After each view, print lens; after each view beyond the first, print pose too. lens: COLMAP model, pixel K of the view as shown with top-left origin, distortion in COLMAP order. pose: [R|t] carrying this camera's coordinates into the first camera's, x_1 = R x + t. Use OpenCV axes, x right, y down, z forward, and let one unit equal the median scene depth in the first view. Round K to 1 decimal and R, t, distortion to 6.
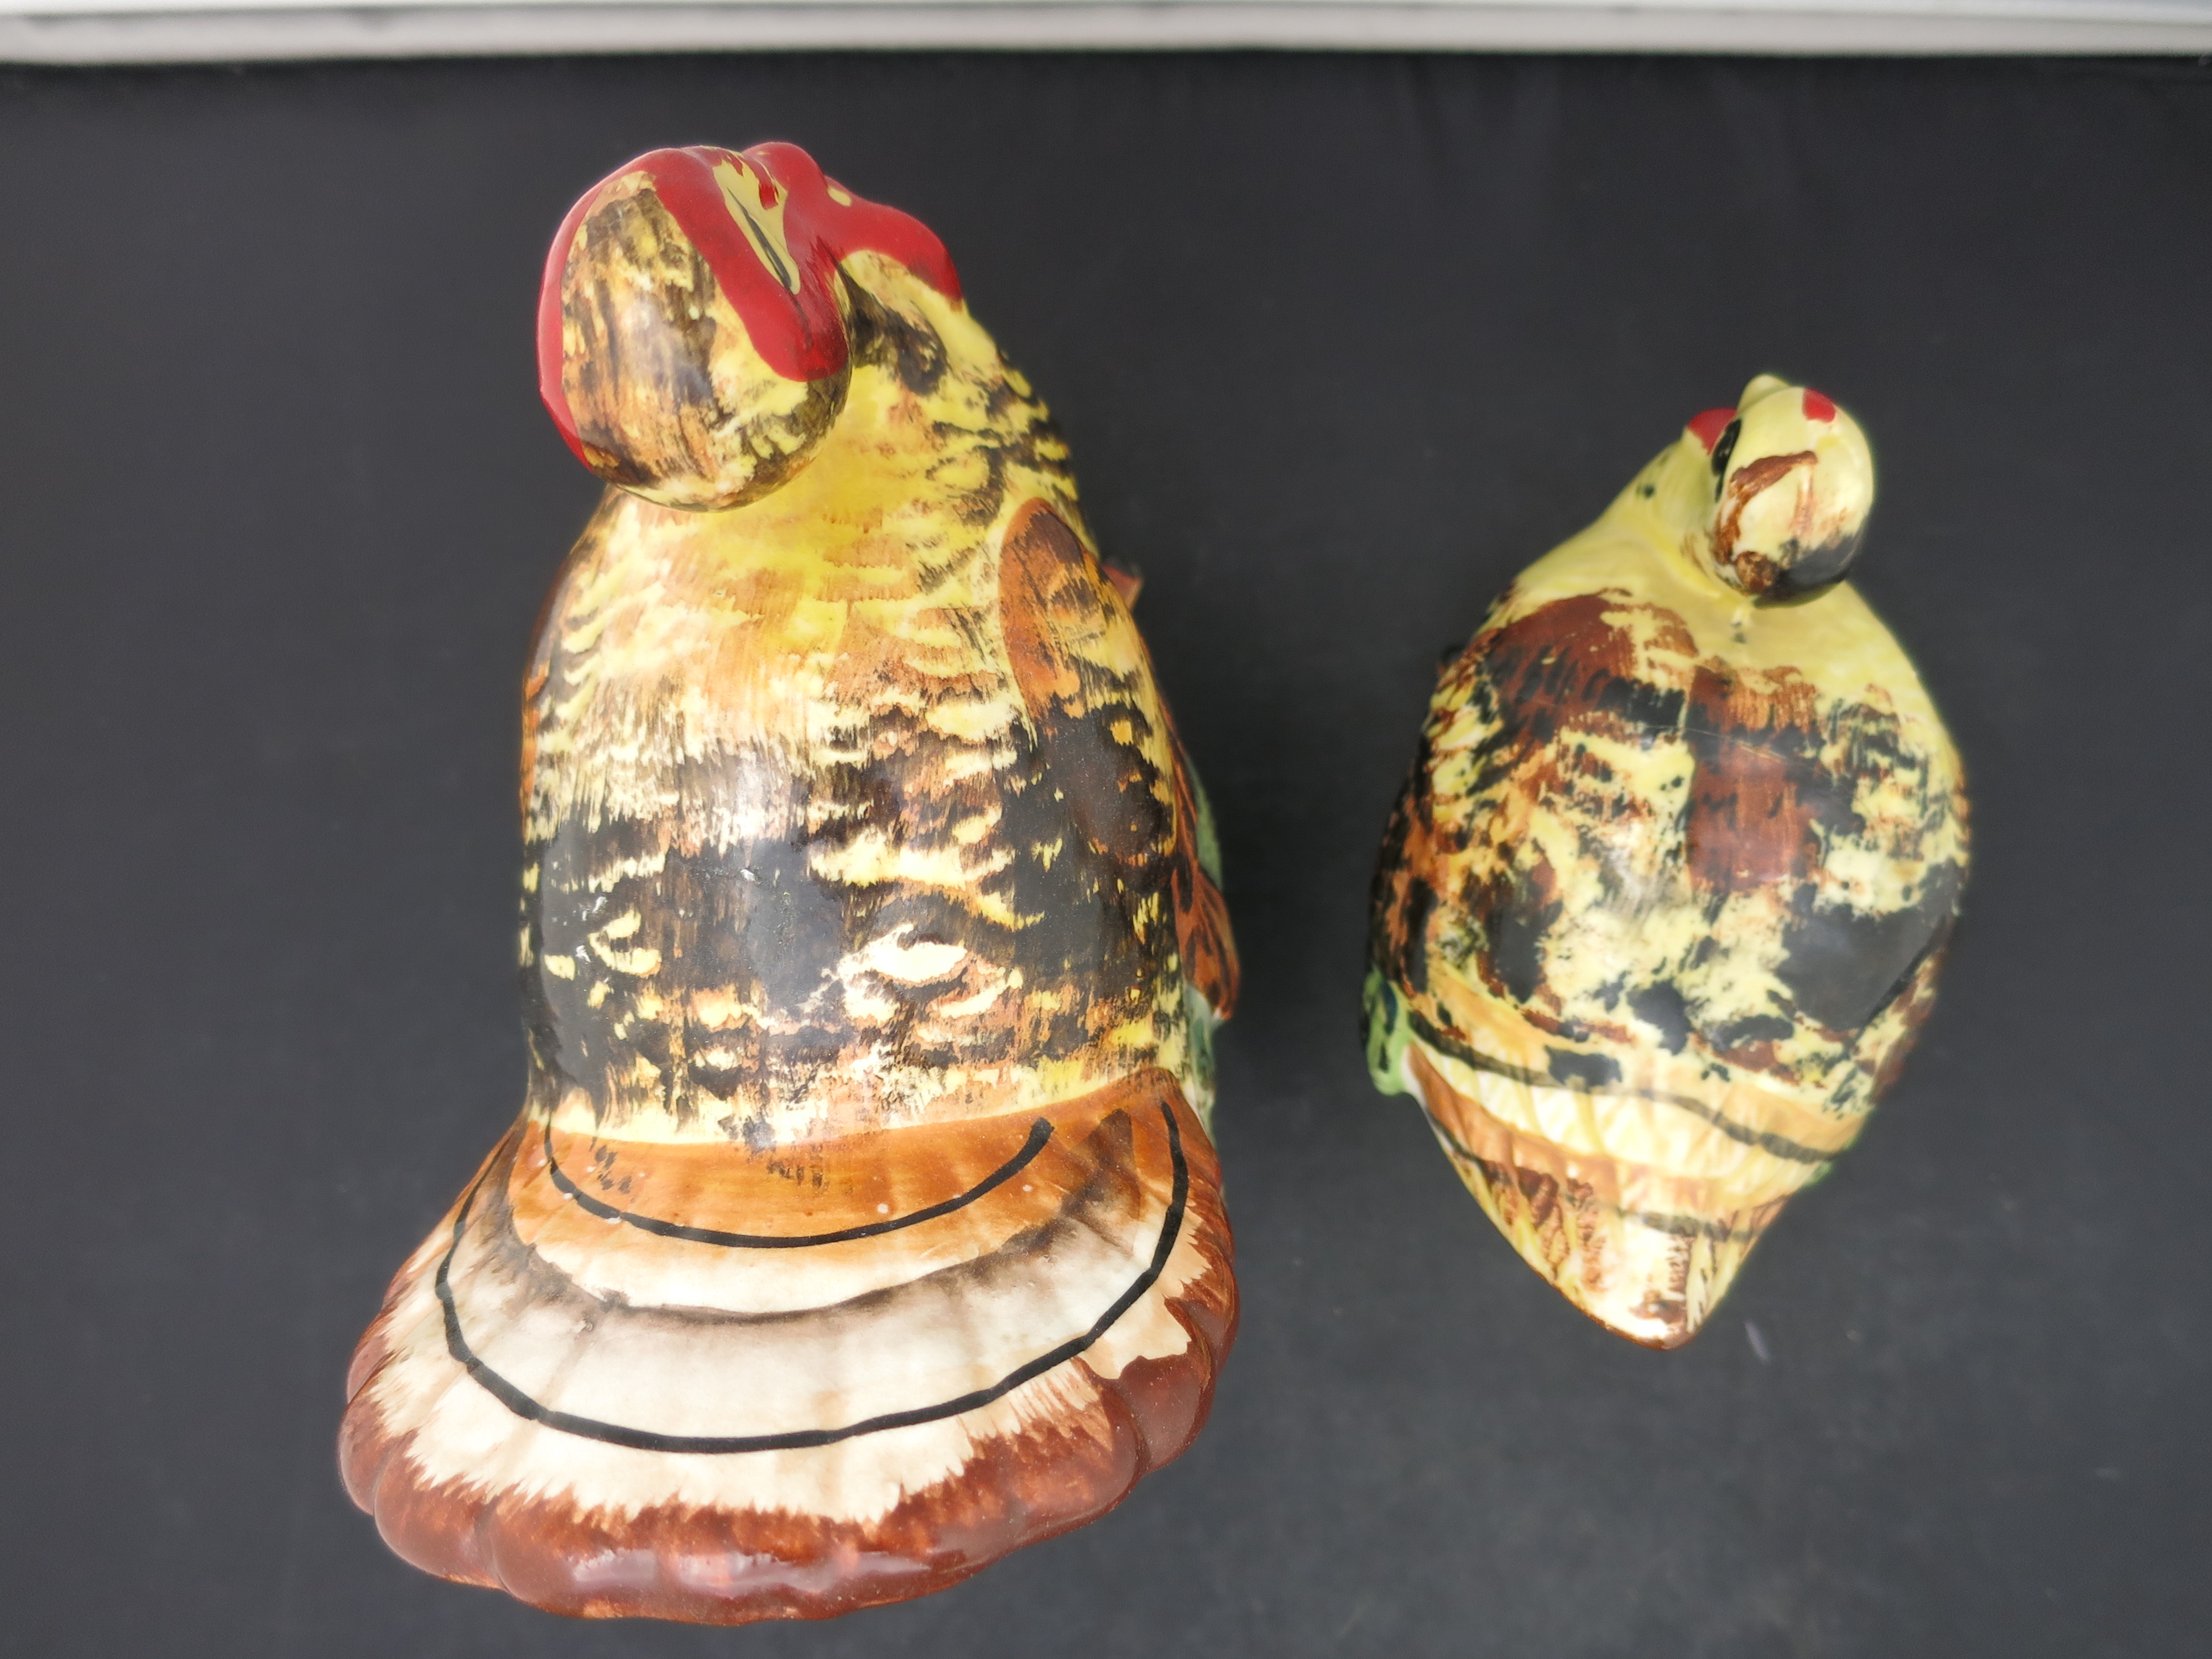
lens RADIAL K [[1584.1, 0, 1109.2], [0, 1584.1, 822.3], [0, 0, 1]] dist [-0.027190, 0.007148]
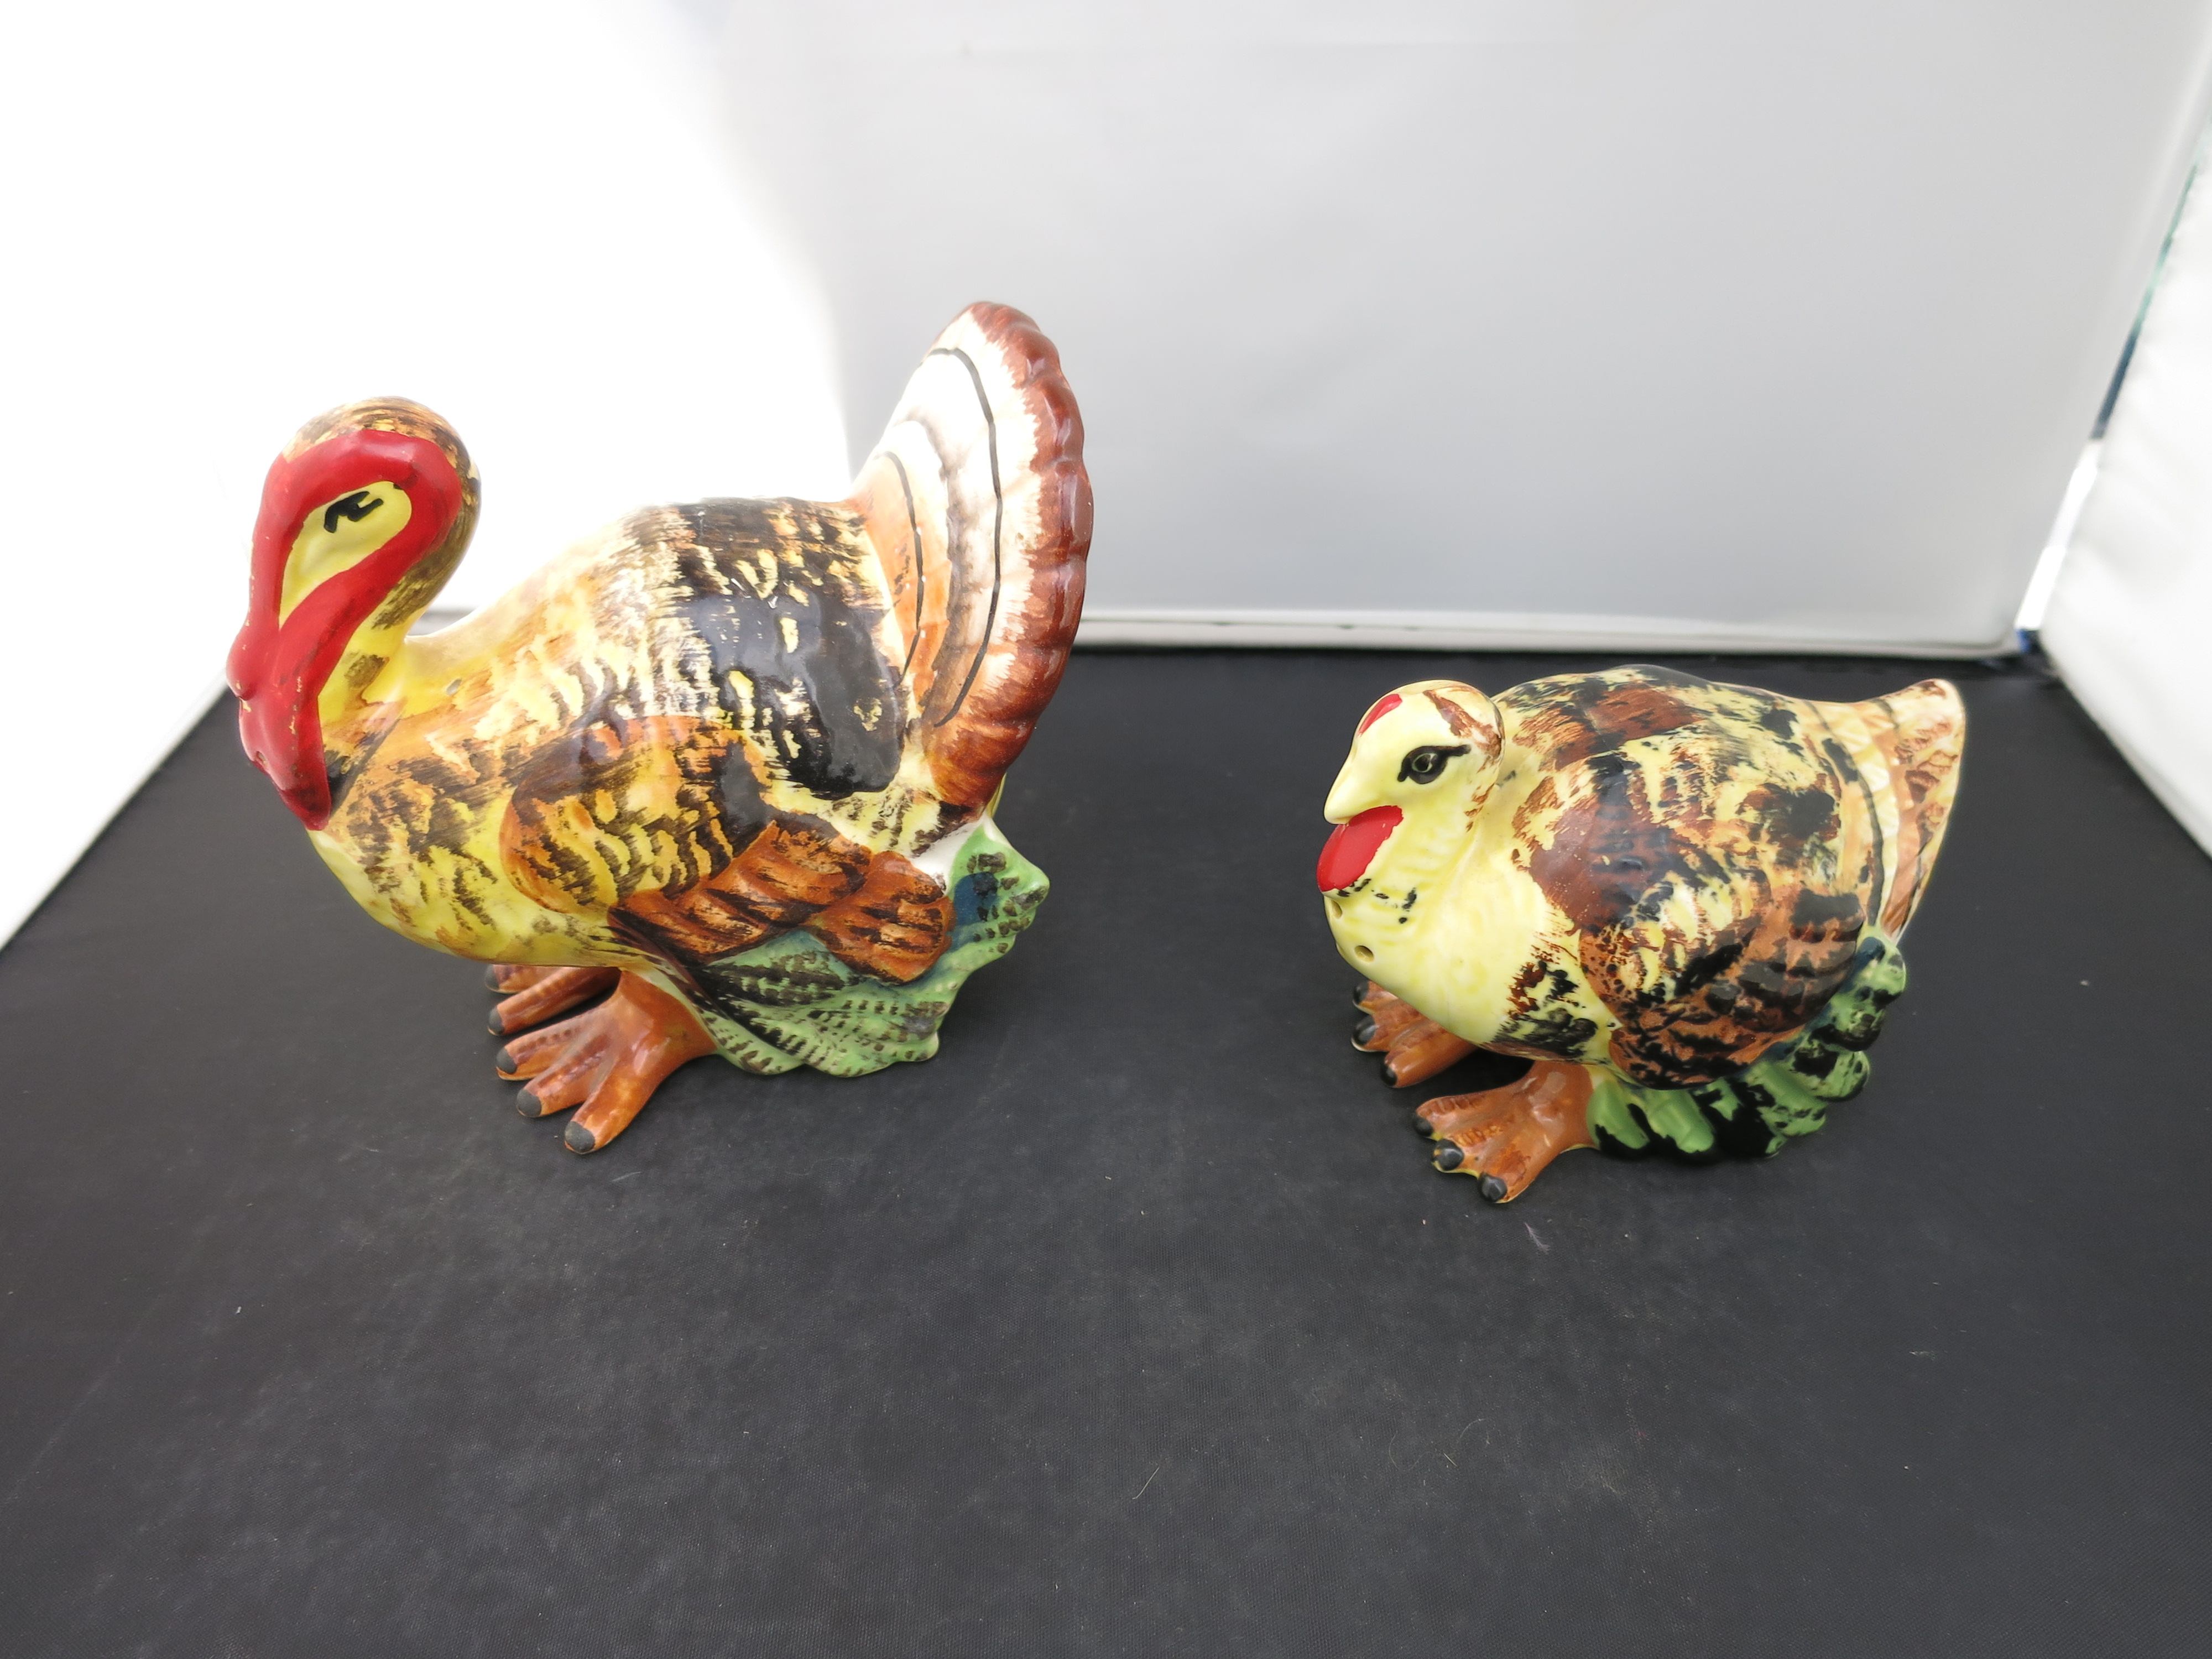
lens RADIAL K [[1584.1, 0, 1123.8], [0, 1584.1, 819.2], [0, 0, 1]] dist [-0.027190, 0.007148]
pose [[-0.415451, -0.464215, 0.782244, -0.541417], [0.909160, -0.184690, 0.373254, -0.937550], [-0.028798, 0.866253, 0.498775, 0.372573]]
